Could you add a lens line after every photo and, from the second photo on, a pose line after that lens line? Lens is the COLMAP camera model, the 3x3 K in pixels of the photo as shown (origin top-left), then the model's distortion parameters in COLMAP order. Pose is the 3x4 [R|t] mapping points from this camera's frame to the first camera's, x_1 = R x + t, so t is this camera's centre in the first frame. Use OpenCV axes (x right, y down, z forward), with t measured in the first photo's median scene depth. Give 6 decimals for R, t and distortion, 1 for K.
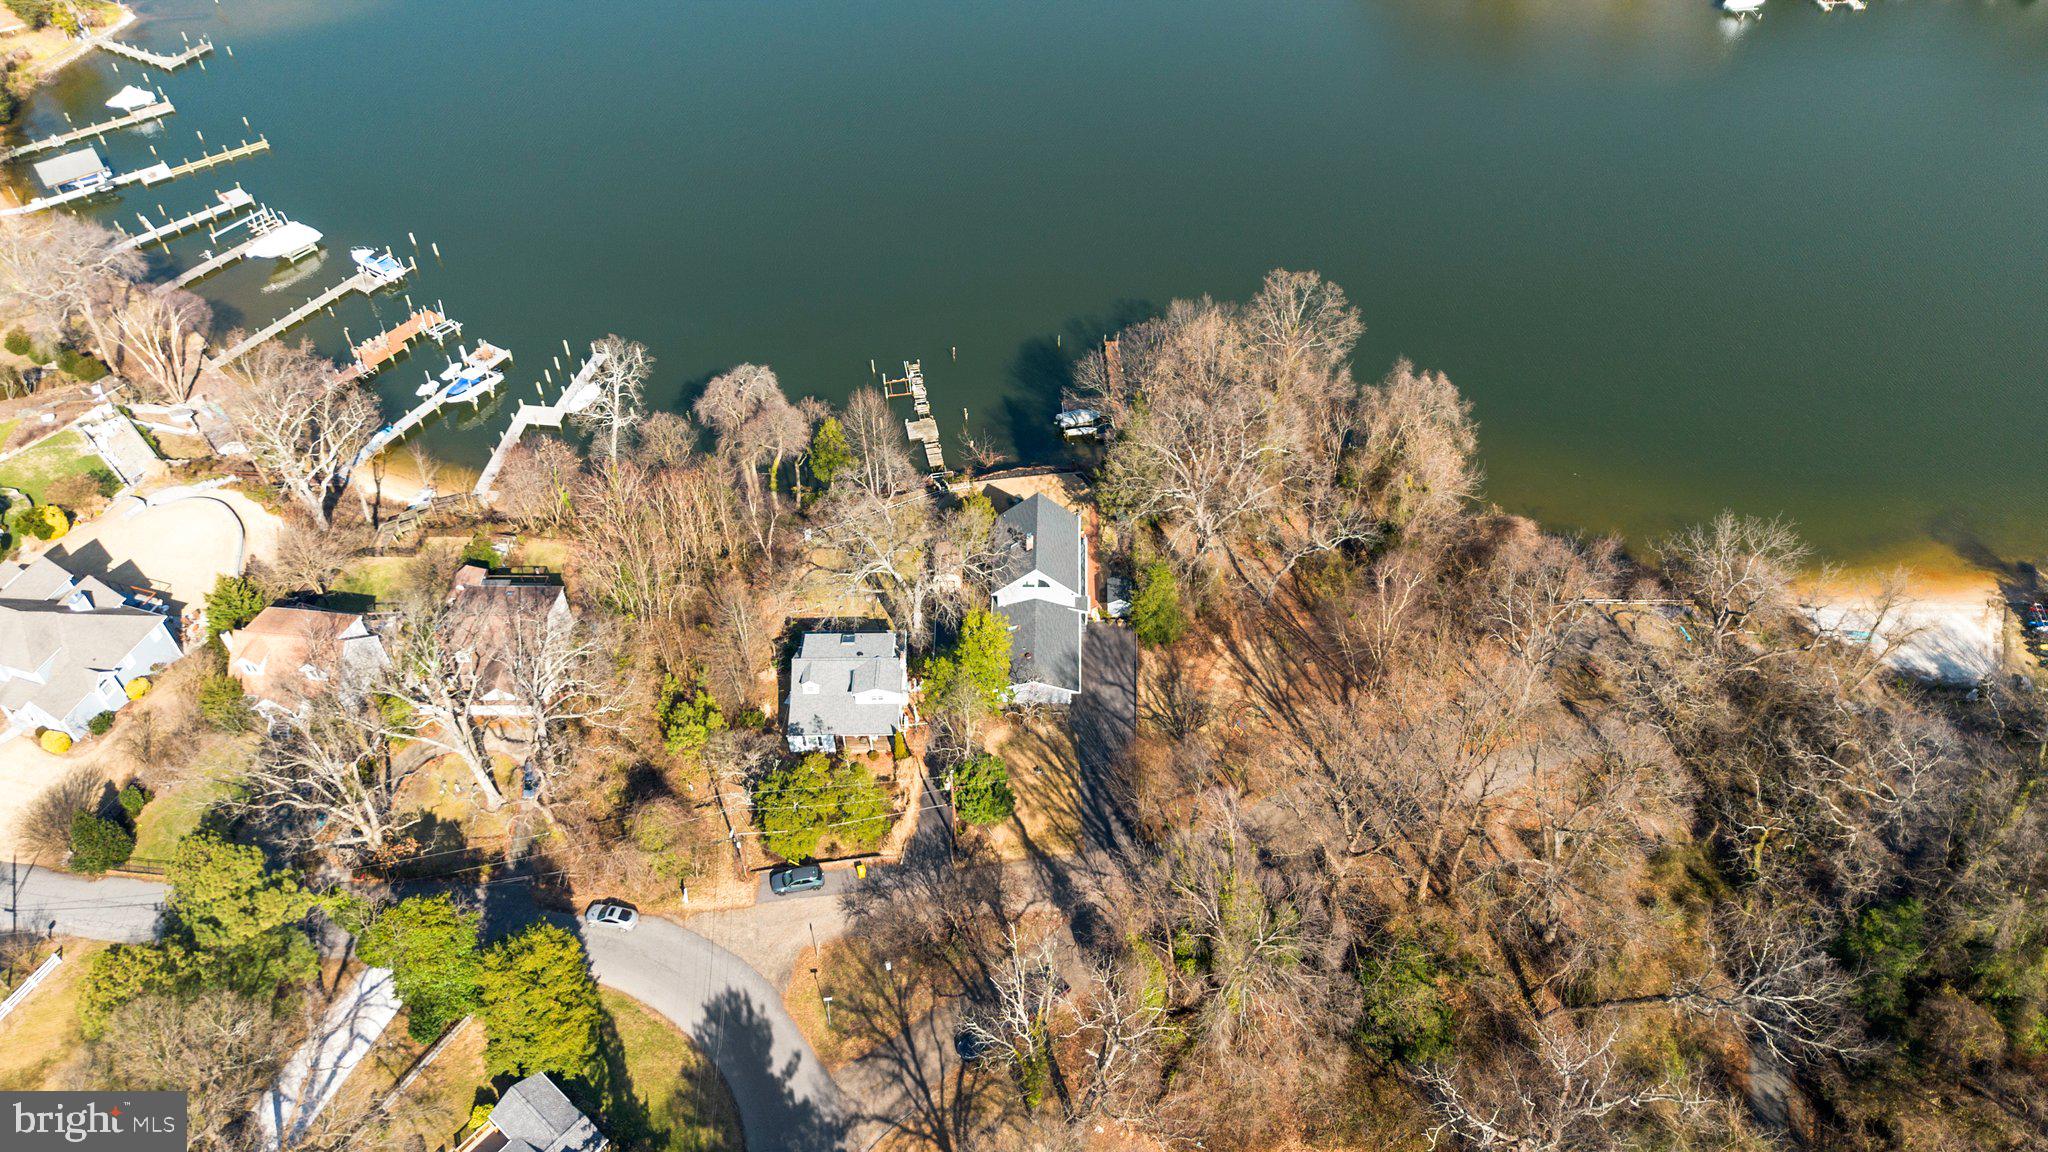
lens RADIAL K [[1431.0, 0, 1024.0], [0, 1431.0, 576.0], [0, 0, 1]] dist [0.083328, -0.083590]
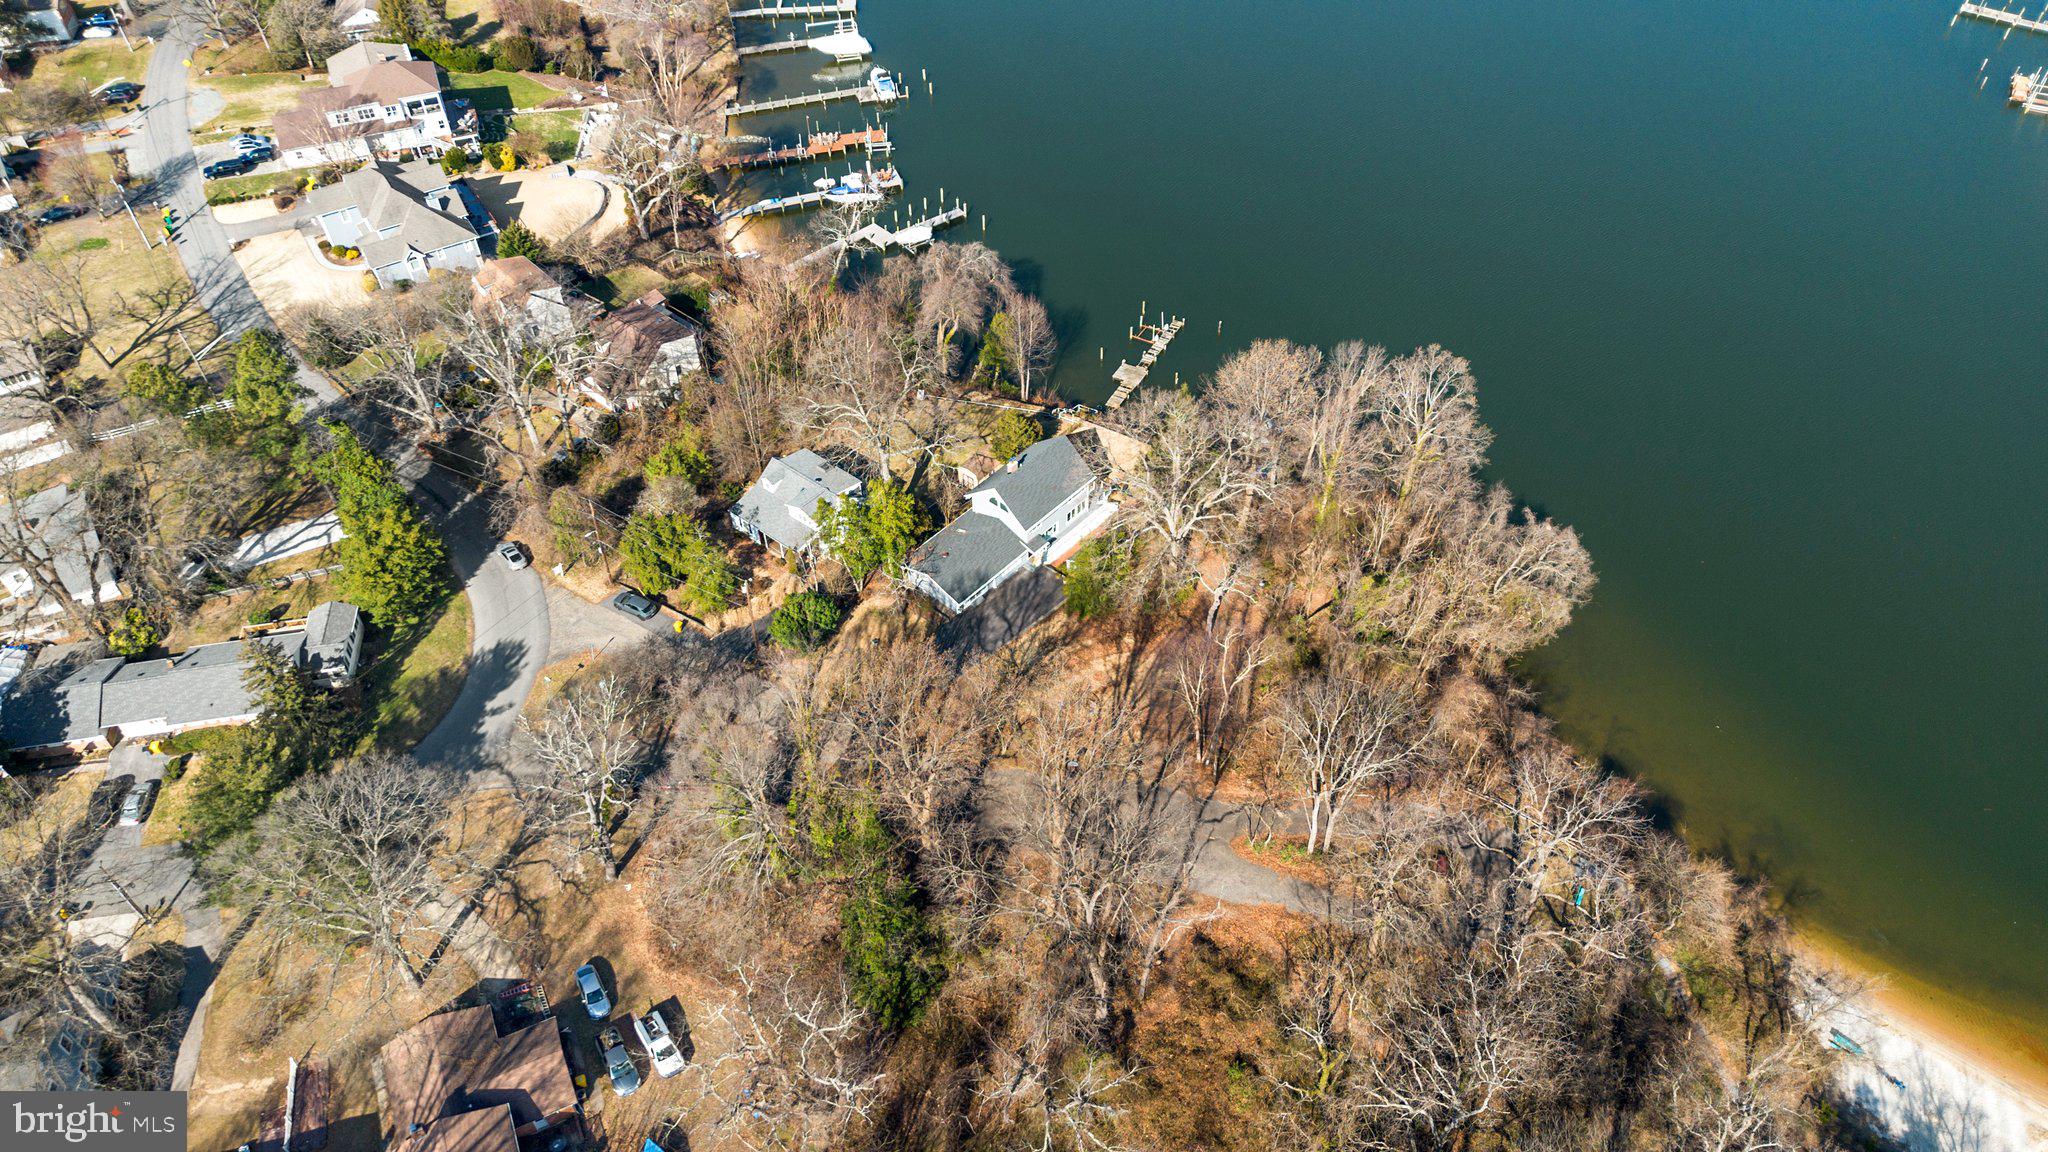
lens RADIAL K [[1431.0, 0, 1024.0], [0, 1431.0, 576.0], [0, 0, 1]] dist [0.083328, -0.083590]
pose [[0.765795, 0.456706, -0.452745, 0.528849], [-0.452719, 0.882870, 0.124843, -0.088309], [0.456732, 0.109362, 0.882857, 0.086593]]
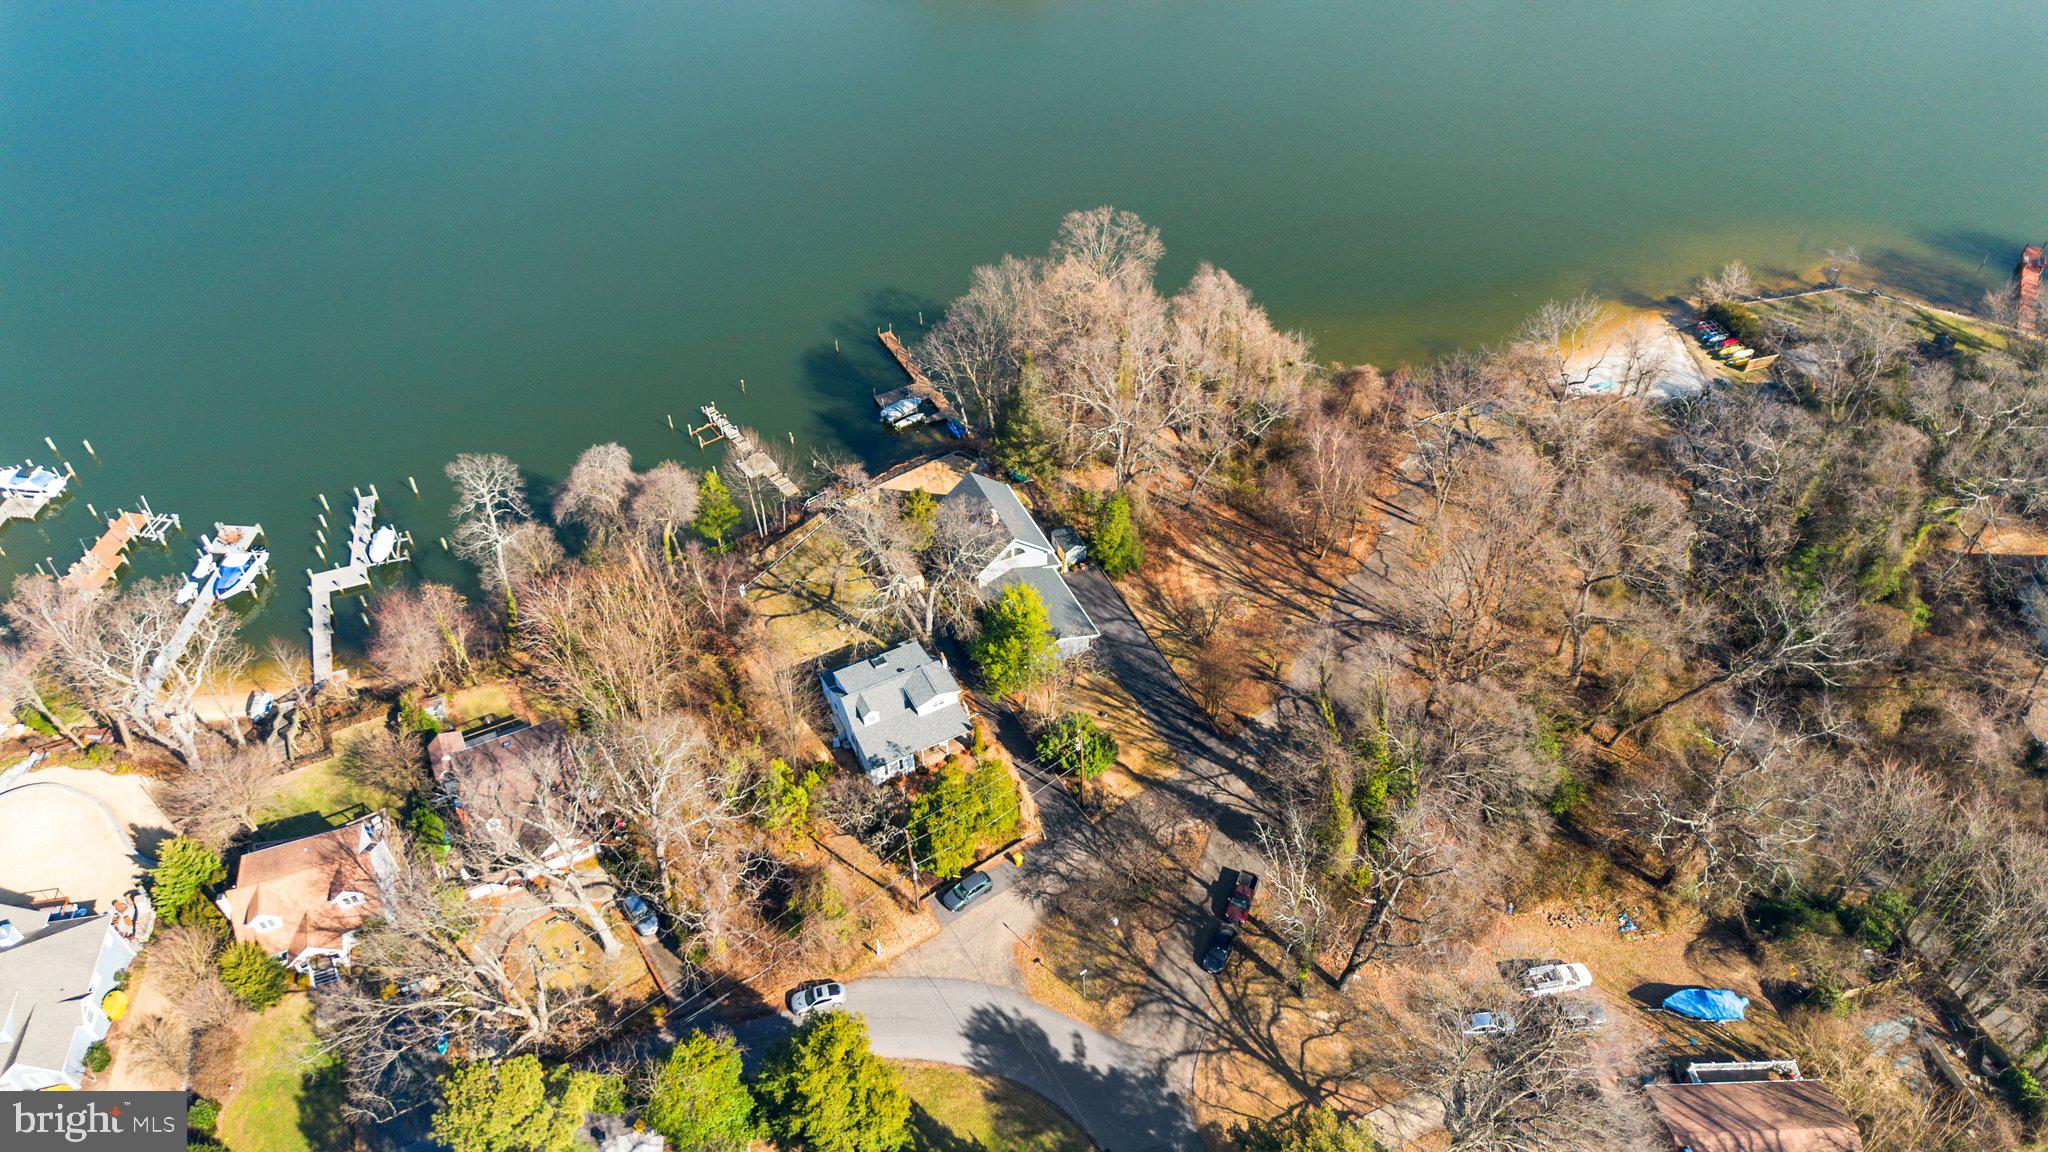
lens RADIAL K [[1431.0, 0, 1024.0], [0, 1431.0, 576.0], [0, 0, 1]] dist [0.083328, -0.083590]
pose [[0.891787, -0.321624, 0.318237, -0.319318], [0.323036, 0.945071, 0.049894, -0.027899], [-0.316803, 0.058307, 0.946697, 0.027029]]
